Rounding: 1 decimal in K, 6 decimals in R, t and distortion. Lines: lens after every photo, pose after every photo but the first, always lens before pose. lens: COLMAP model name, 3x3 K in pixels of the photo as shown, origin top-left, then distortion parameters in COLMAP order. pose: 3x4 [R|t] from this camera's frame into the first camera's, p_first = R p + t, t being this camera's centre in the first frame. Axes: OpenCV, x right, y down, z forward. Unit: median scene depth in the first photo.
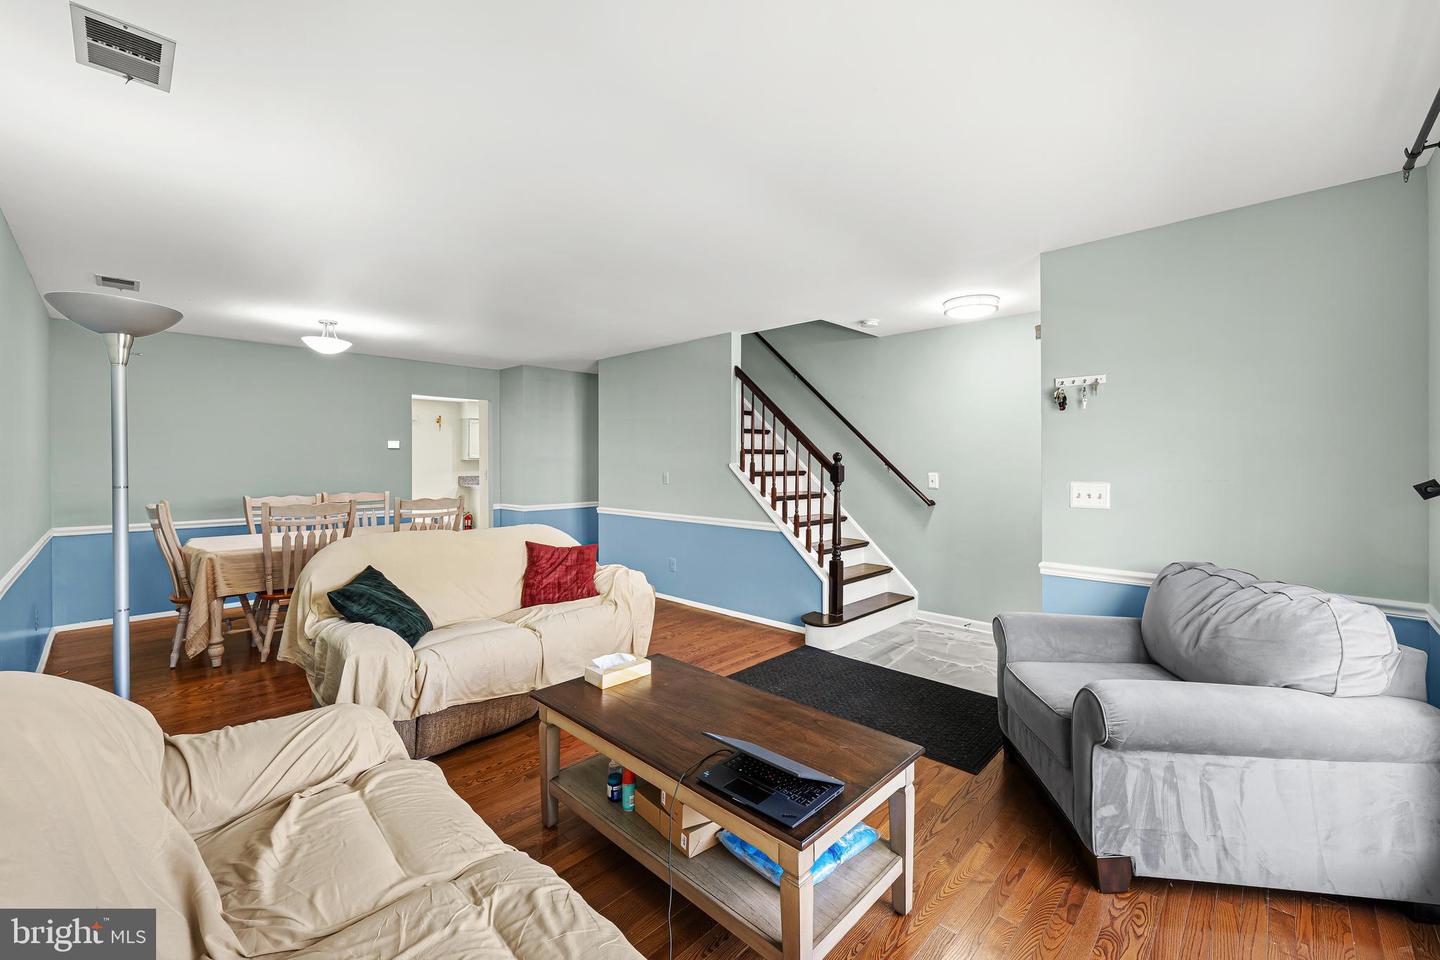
lens RADIAL K [[590.5, 0, 714.0], [0, 590.5, 472.1], [0, 0, 1]] dist [-0.003662, 0.000182]
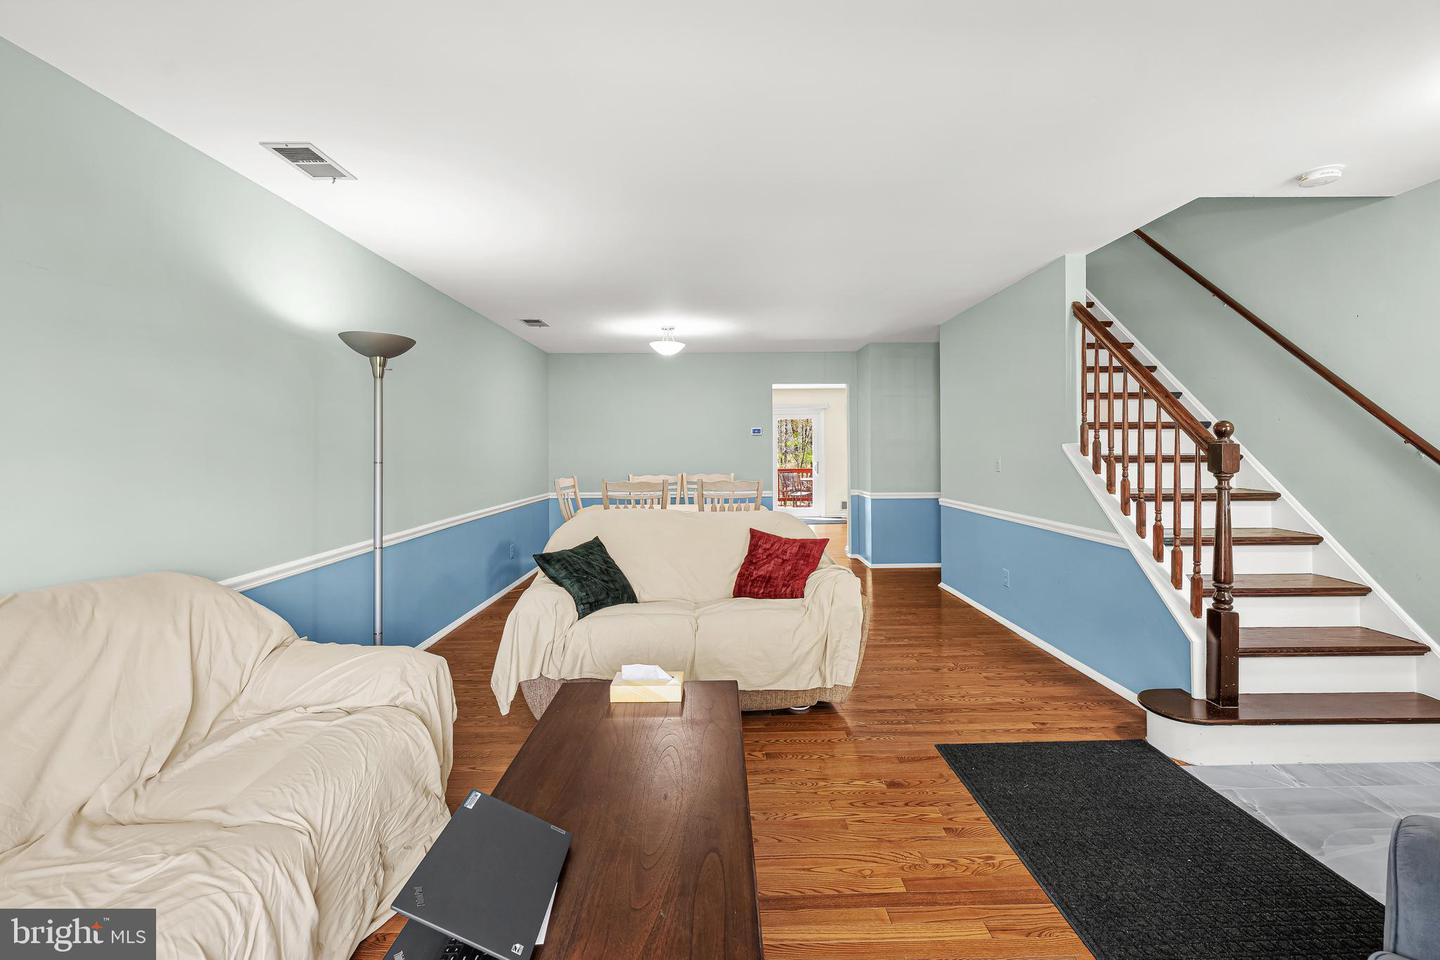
lens RADIAL K [[590.5, 0, 712.7], [0, 590.5, 458.5], [0, 0, 1]] dist [-0.003662, 0.000182]
pose [[0.701158, 0.005203, -0.712987, 0.258569], [-0.004961, 0.999985, 0.002418, 0.003176], [0.712989, 0.001842, 0.701173, 0.241798]]
